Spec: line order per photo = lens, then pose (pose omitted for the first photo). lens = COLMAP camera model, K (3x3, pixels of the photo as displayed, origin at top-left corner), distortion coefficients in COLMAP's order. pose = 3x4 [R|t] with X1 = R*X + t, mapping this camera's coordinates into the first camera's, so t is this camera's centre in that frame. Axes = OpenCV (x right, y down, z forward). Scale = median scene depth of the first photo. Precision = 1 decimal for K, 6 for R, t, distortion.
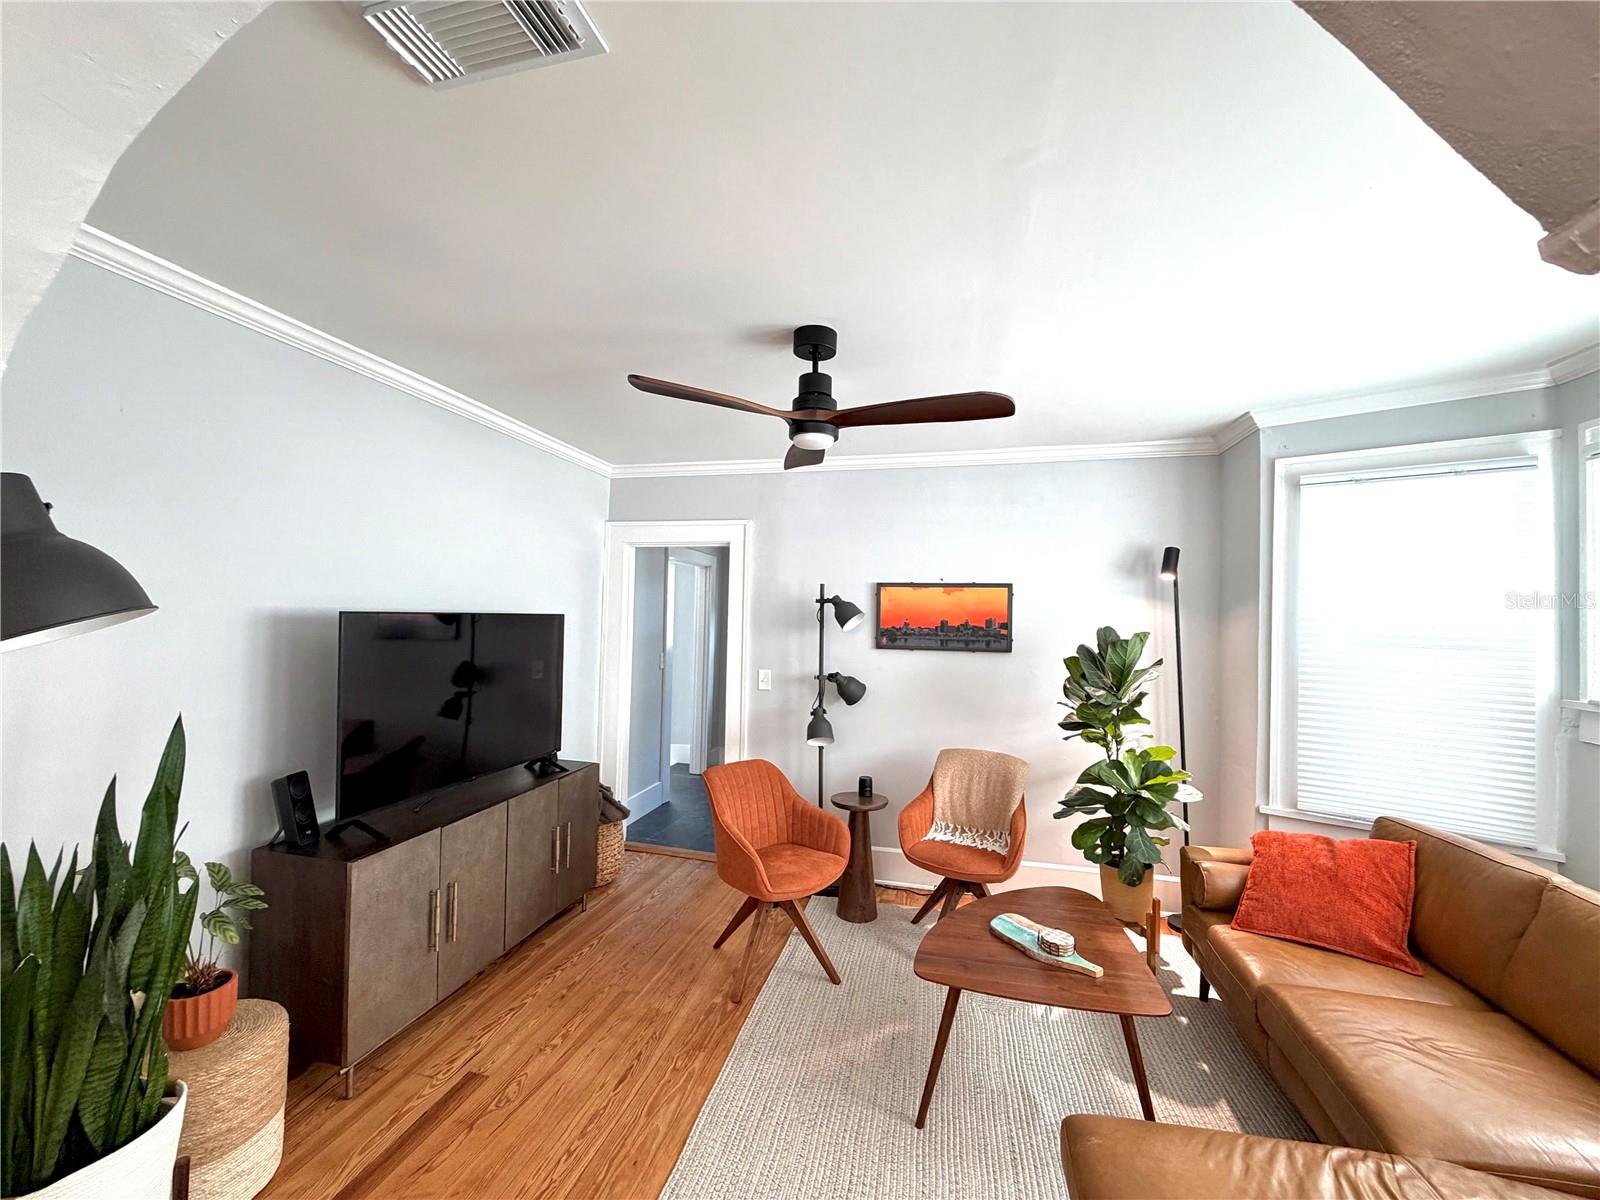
lens RADIAL K [[636.2, 0, 797.3], [0, 636.2, 601.8], [0, 0, 1]] dist [-0.000423, -0.000023]
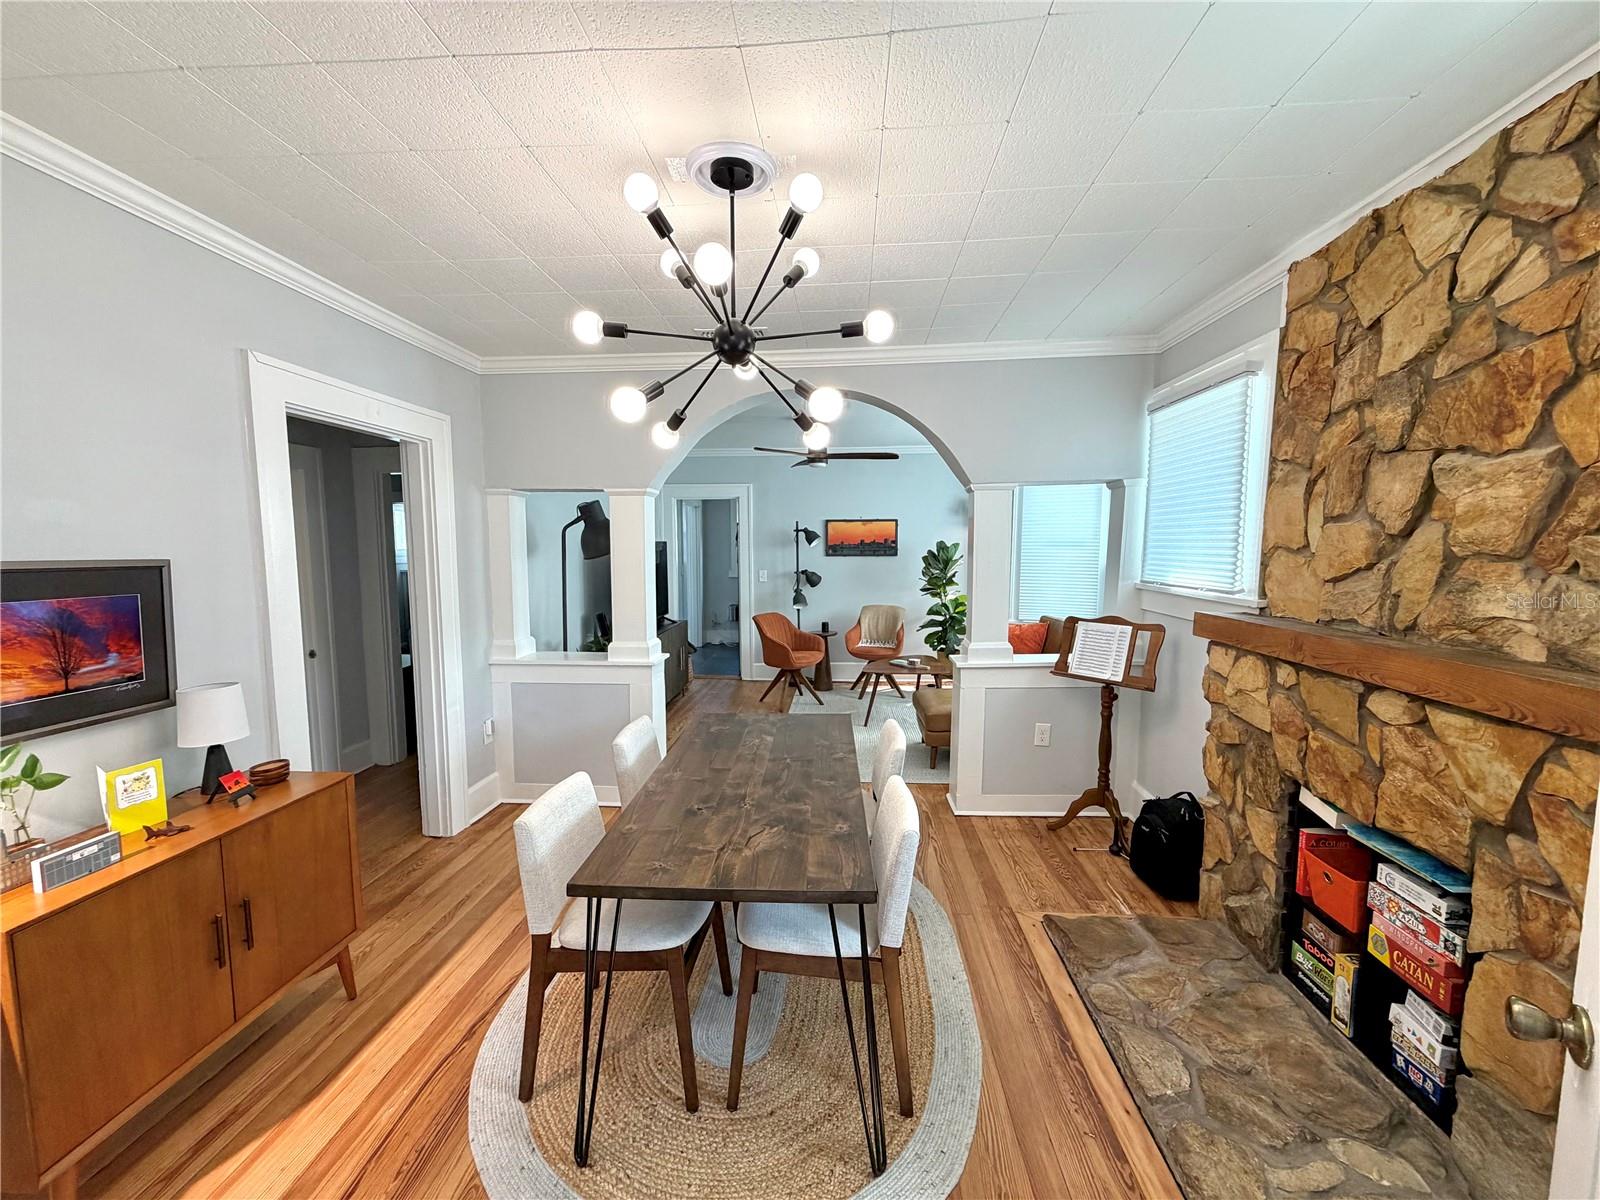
lens RADIAL K [[636.2, 0, 800.9], [0, 636.2, 600.3], [0, 0, 1]] dist [-0.000423, -0.000023]
pose [[0.983226, -0.038392, 0.178305, -0.306239], [0.017149, 0.992724, 0.119187, -0.021668], [-0.181583, -0.114130, 0.976730, -0.863709]]
